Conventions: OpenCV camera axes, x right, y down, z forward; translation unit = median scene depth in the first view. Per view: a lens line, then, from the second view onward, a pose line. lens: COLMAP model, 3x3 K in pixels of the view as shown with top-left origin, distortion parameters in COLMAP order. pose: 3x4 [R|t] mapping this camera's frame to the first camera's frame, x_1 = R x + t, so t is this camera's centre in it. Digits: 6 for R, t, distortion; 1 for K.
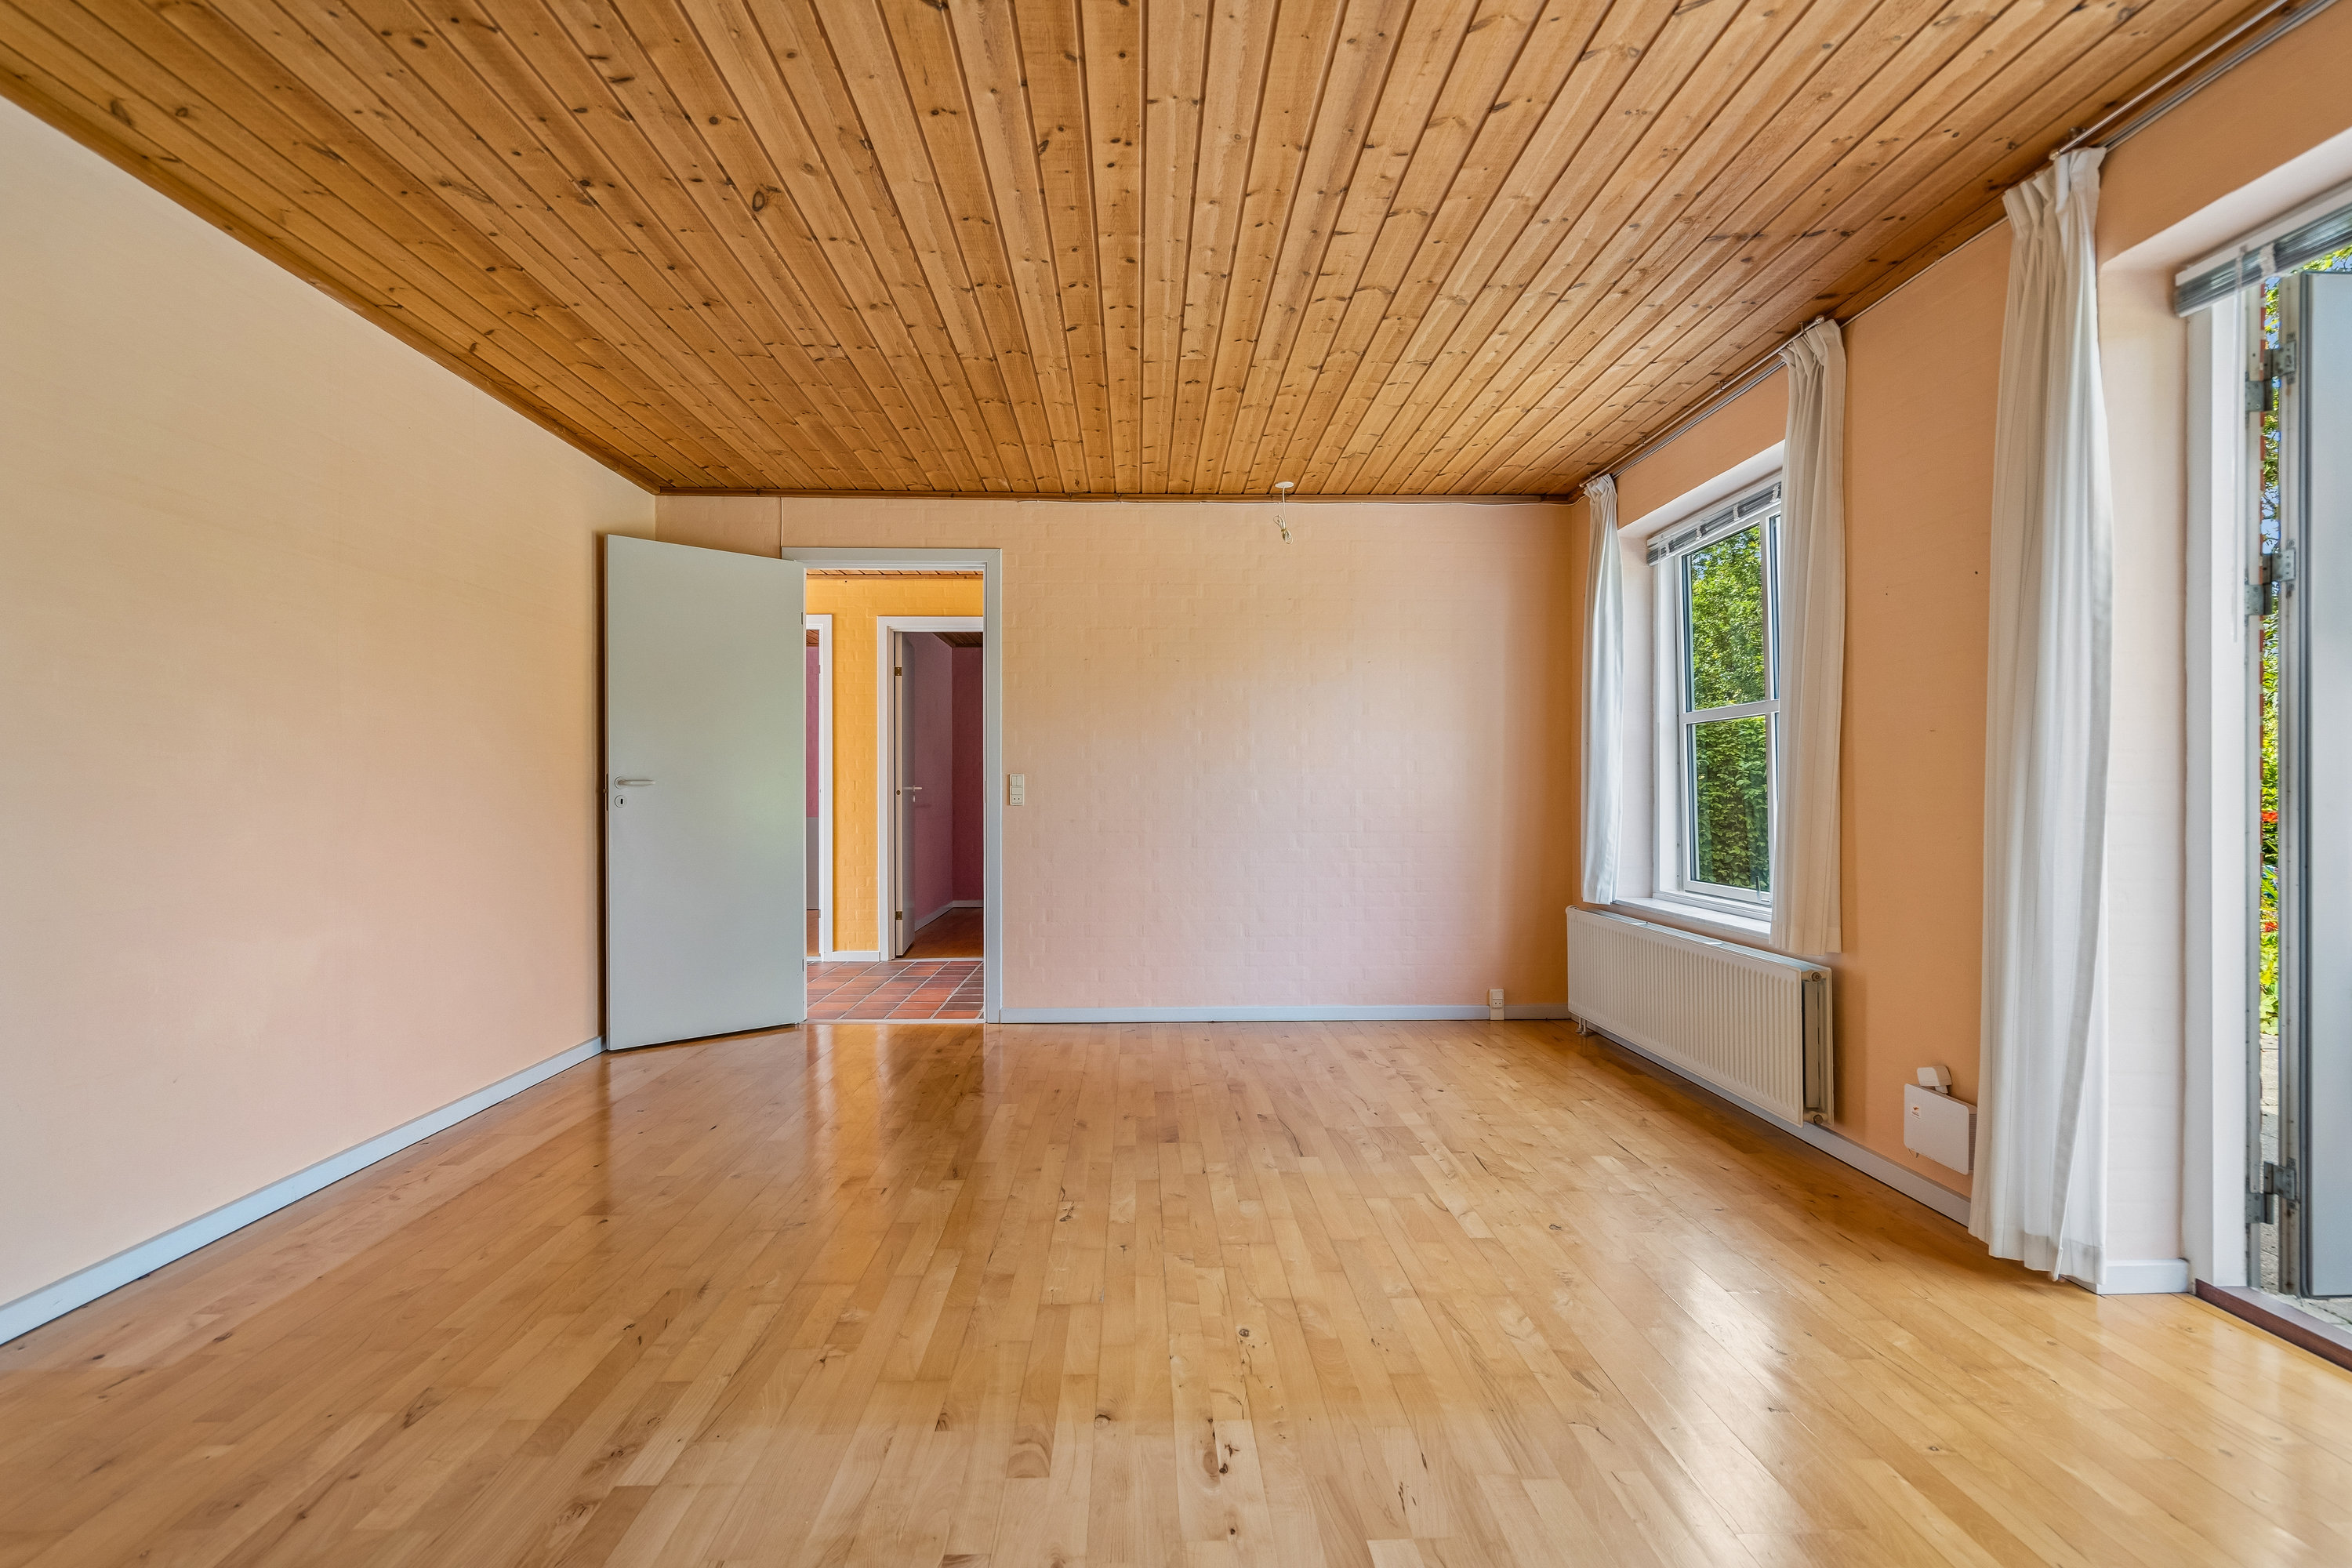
lens RADIAL K [[1139.2, 0, 1176.0], [0, 1139.2, 784.0], [0, 0, 1]] dist [-0.000103, -0.000012]
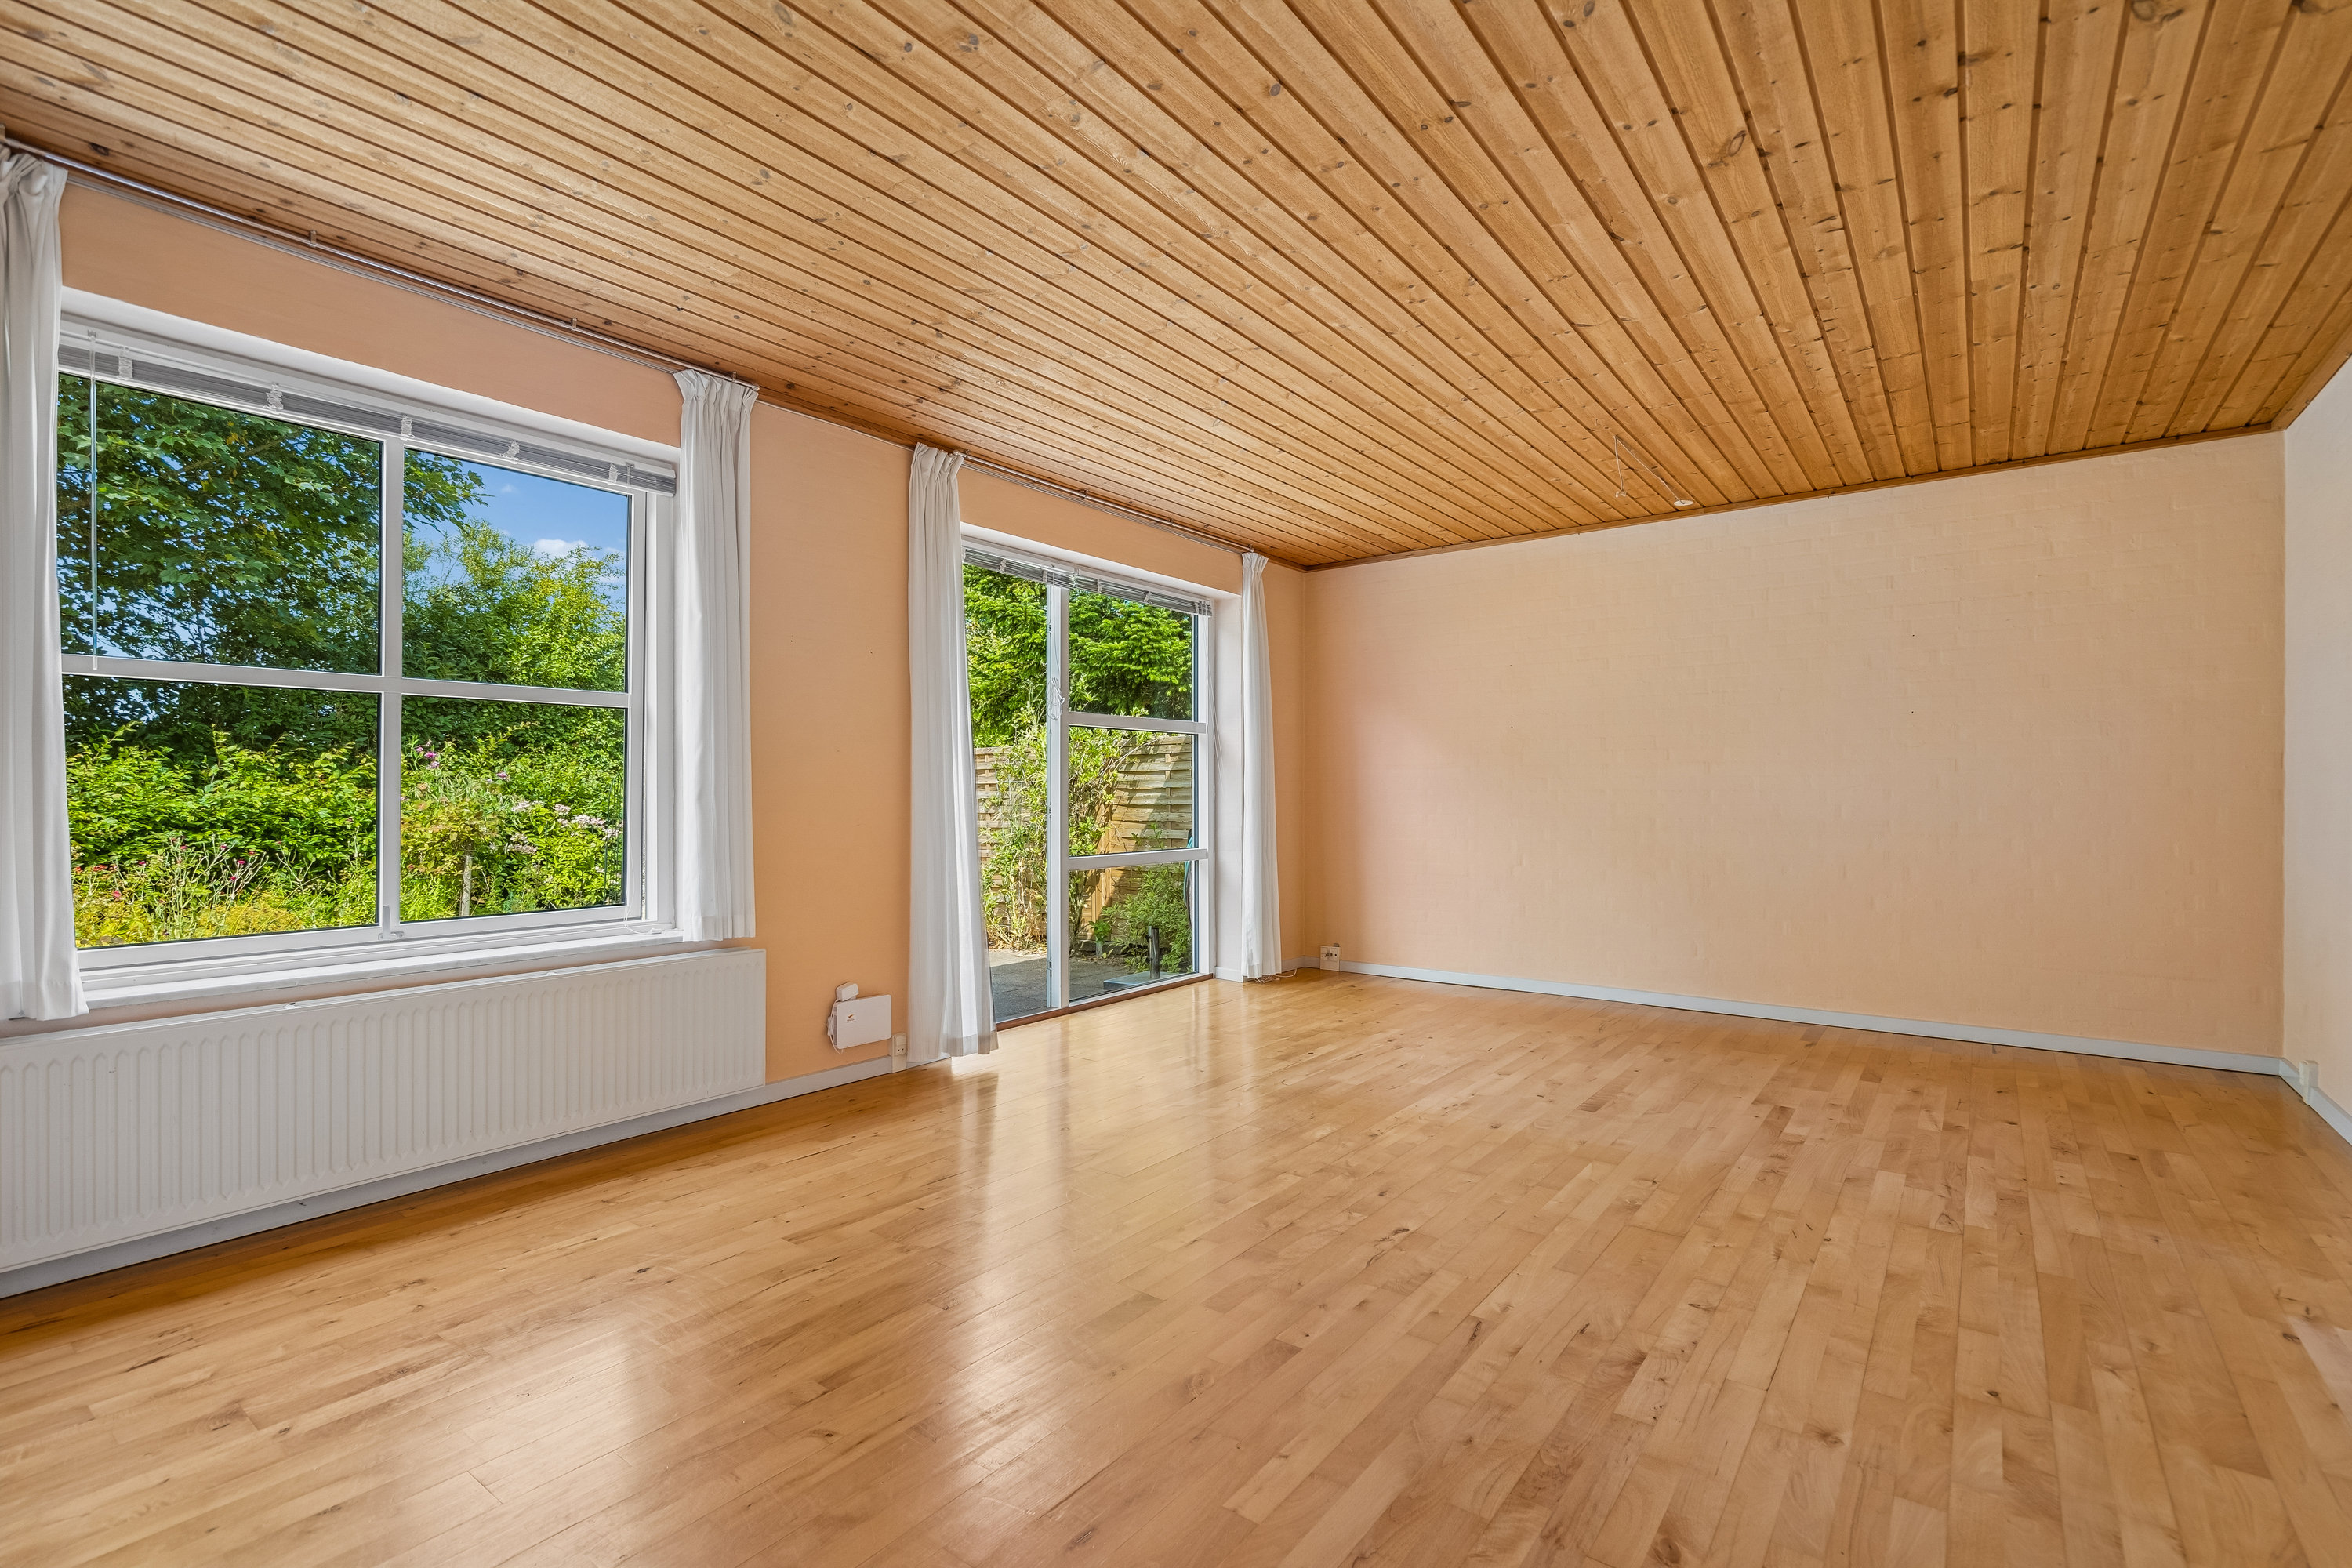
lens RADIAL K [[1073.5, 0, 1176.0], [0, 1073.5, 784.0], [0, 0, 1]] dist [-0.003793, 0.001434]
pose [[-0.777774, 0.006274, 0.628513, -0.503737], [0.000131, 0.999952, -0.009819, 0.006291], [-0.628544, -0.007554, -0.777737, 1.769514]]
